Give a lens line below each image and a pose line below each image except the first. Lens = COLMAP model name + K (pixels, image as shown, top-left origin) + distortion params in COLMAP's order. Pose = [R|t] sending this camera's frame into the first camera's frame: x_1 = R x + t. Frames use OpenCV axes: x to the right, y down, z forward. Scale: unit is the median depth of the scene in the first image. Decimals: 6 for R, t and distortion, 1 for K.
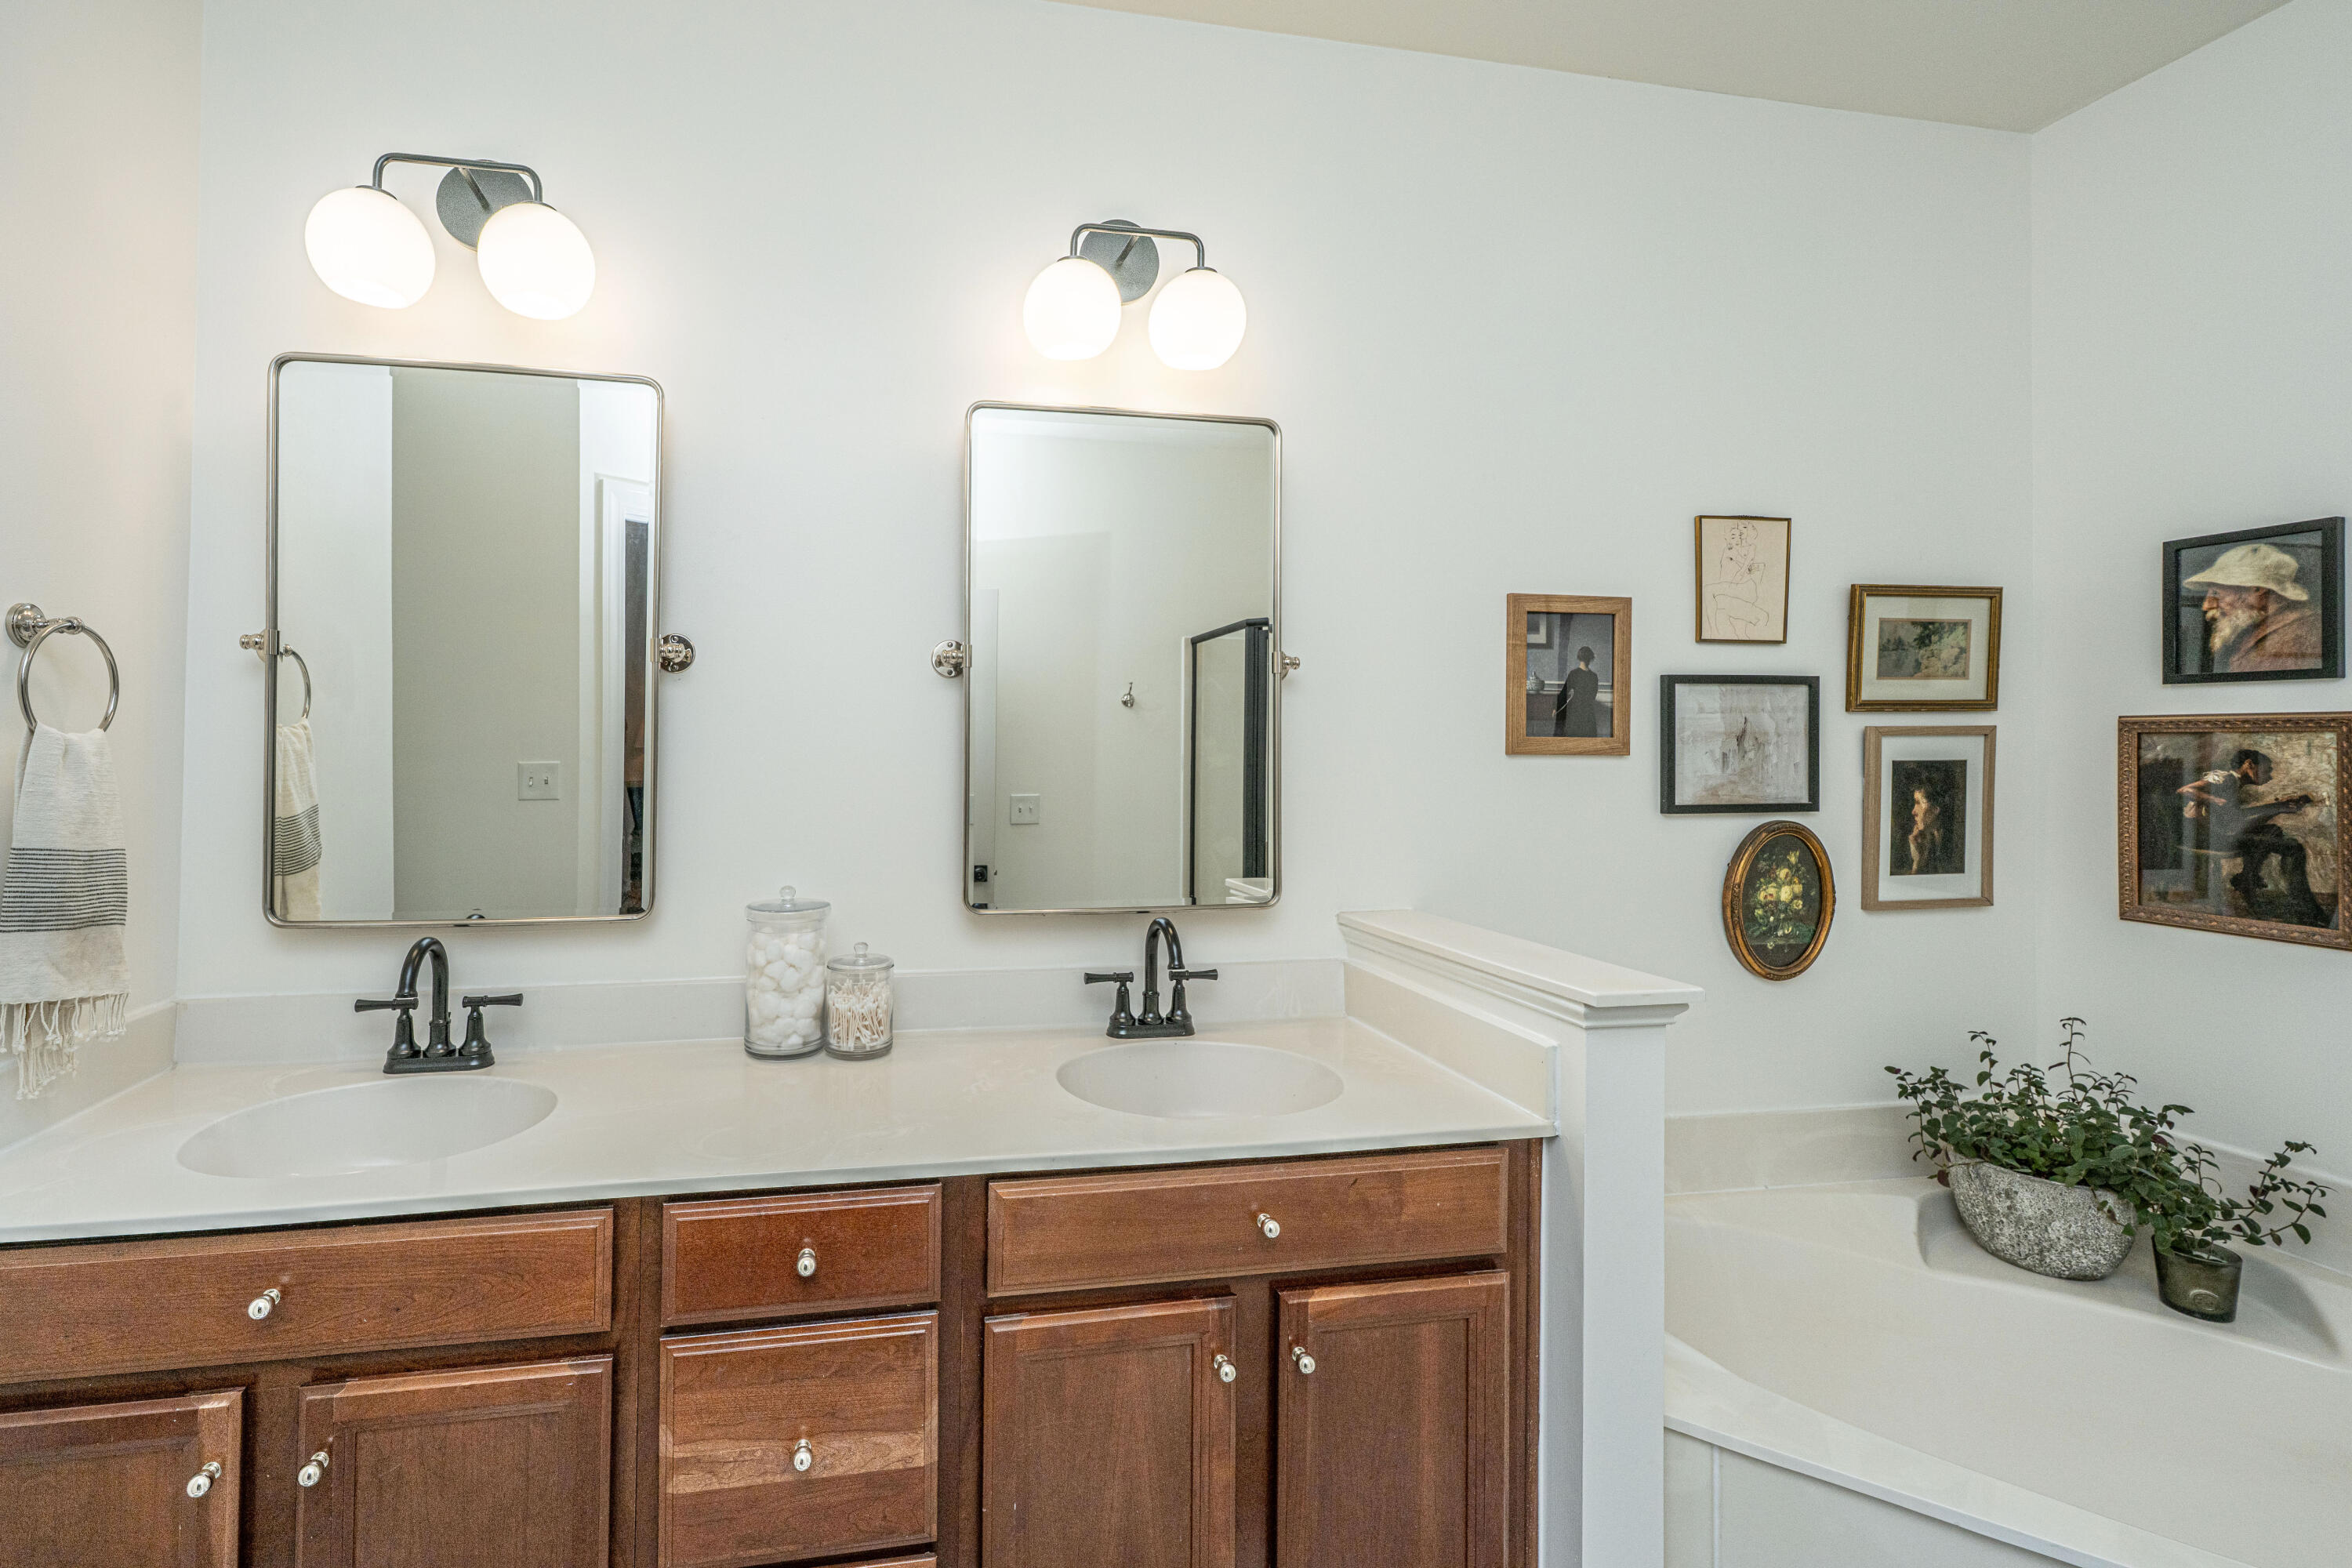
lens RADIAL K [[964.1, 0, 1163.3], [0, 964.1, 754.8], [0, 0, 1]] dist [0.000695, 0.000198]
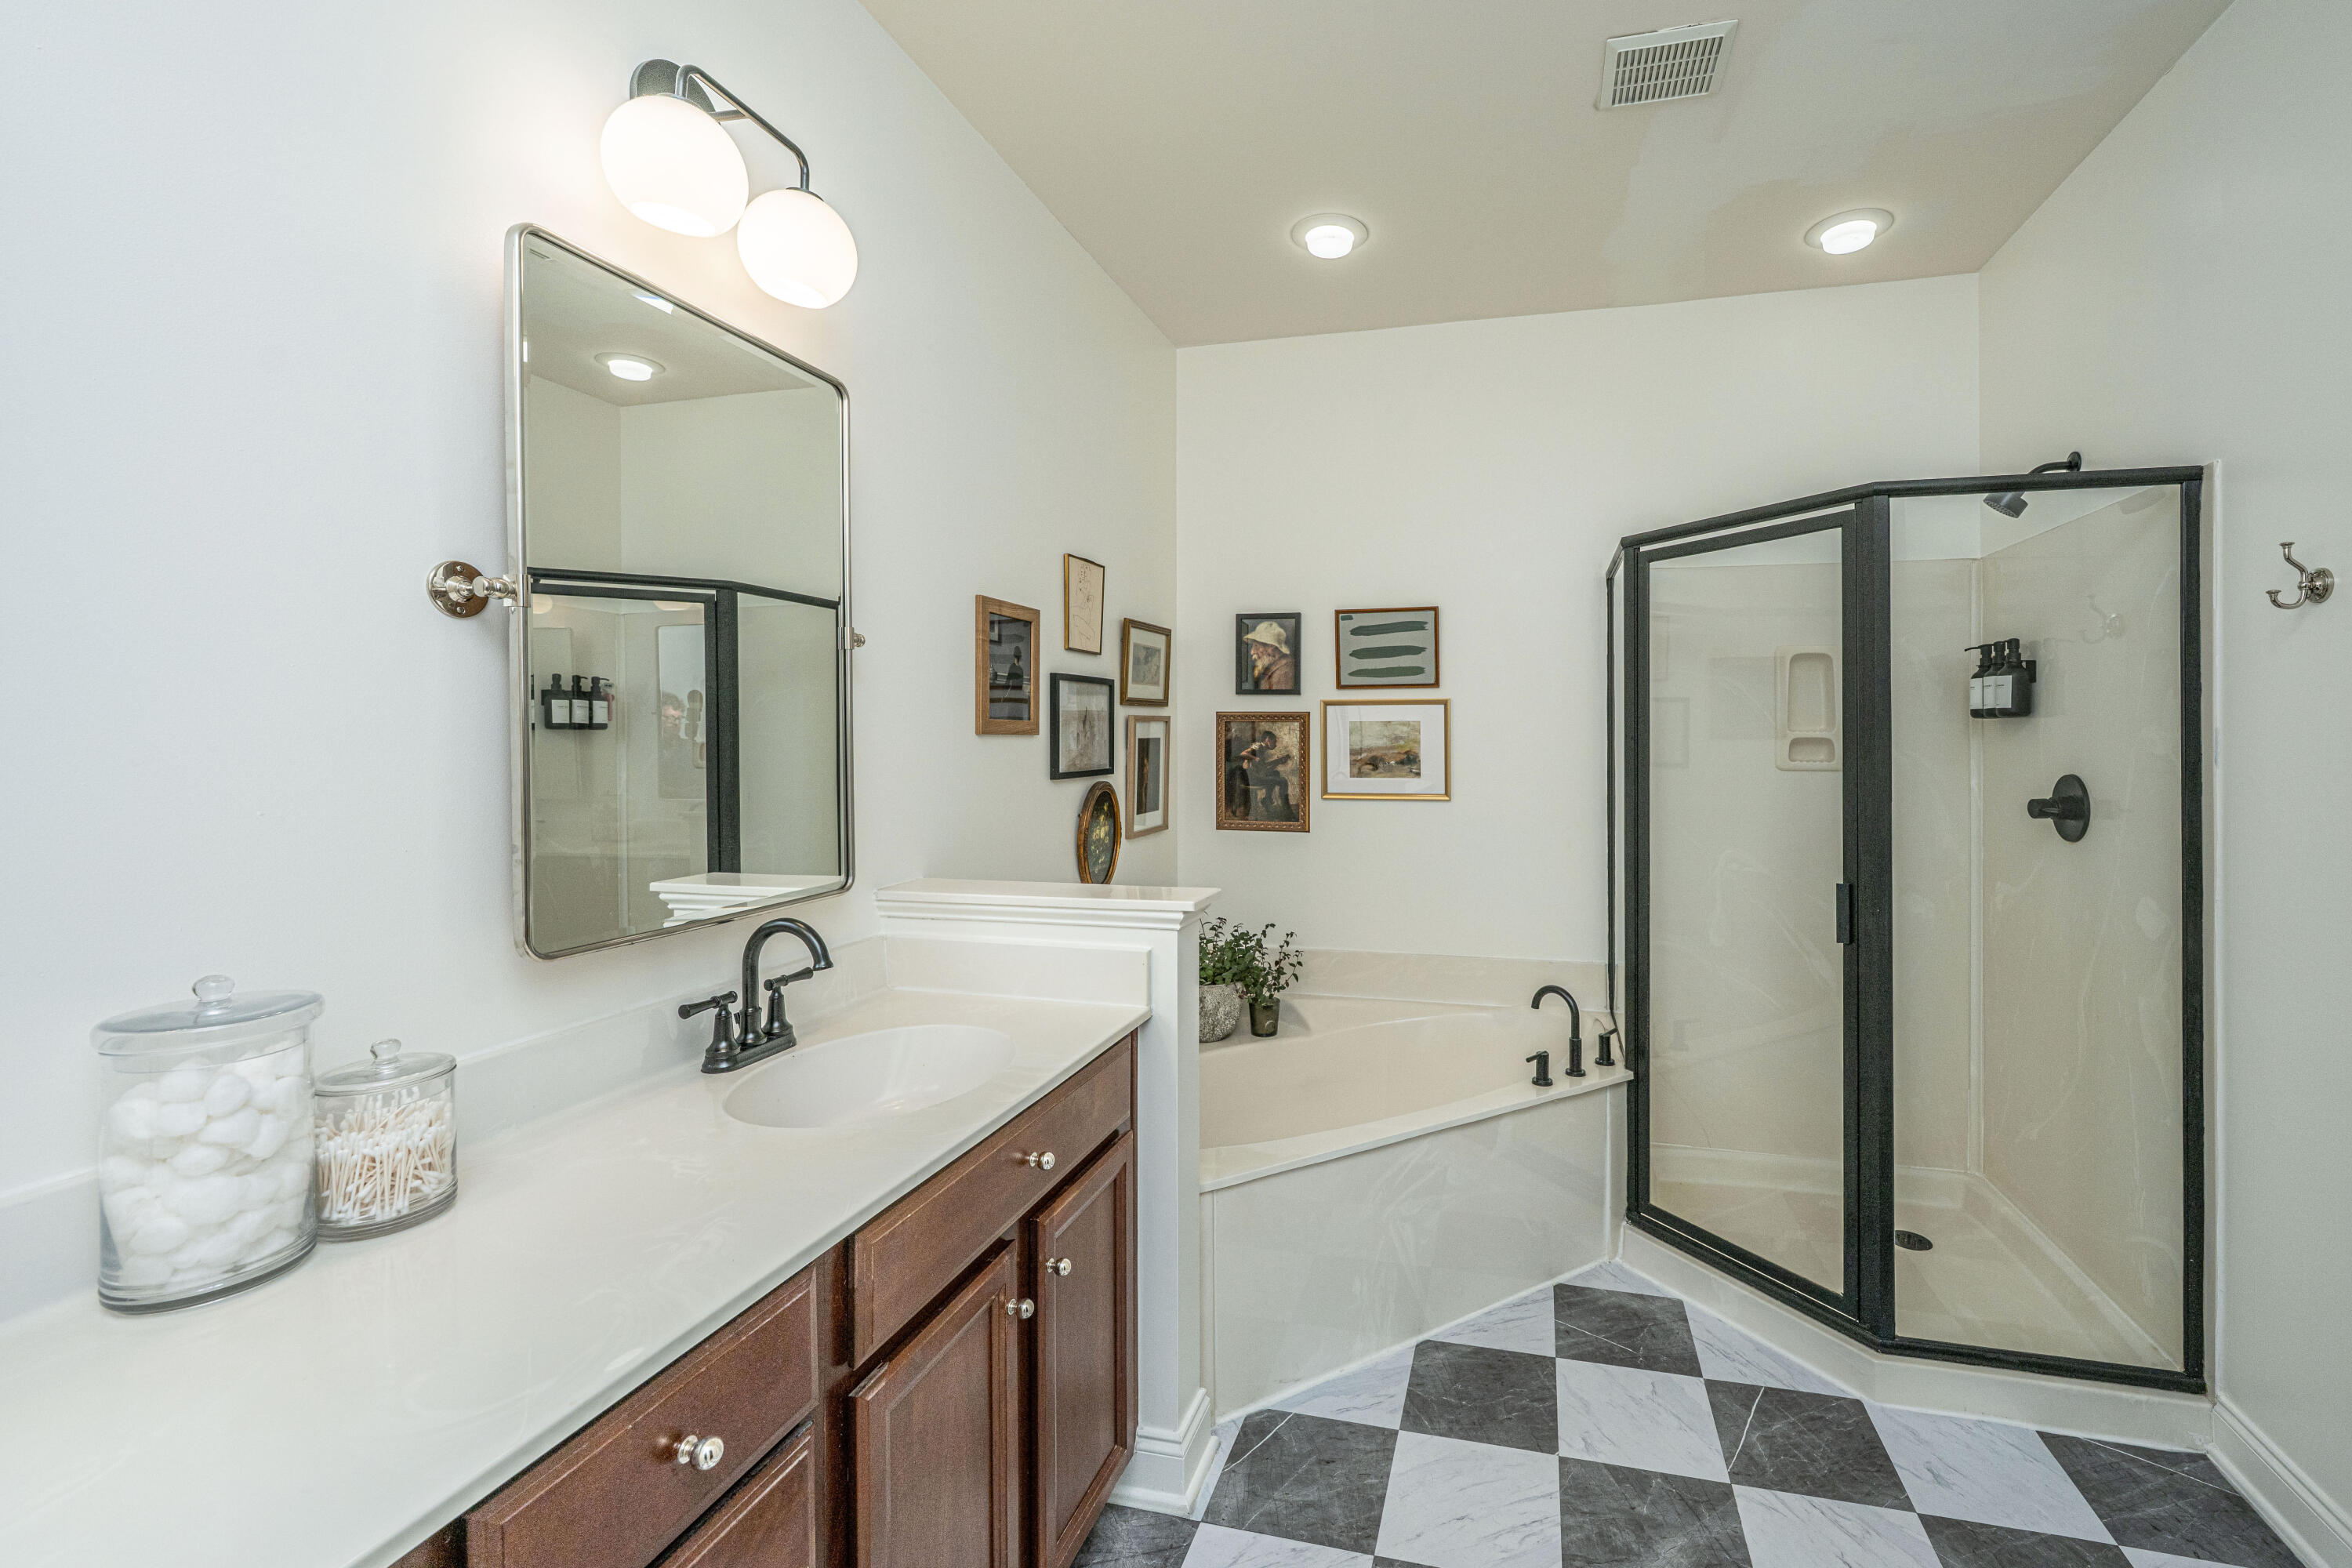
lens RADIAL K [[964.1, 0, 1163.3], [0, 964.1, 754.8], [0, 0, 1]] dist [0.000695, 0.000198]
pose [[0.481510, -0.018838, 0.876238, -0.596574], [0.003672, 0.999804, 0.019477, 0.003326], [-0.876433, -0.006161, 0.481485, 0.267547]]
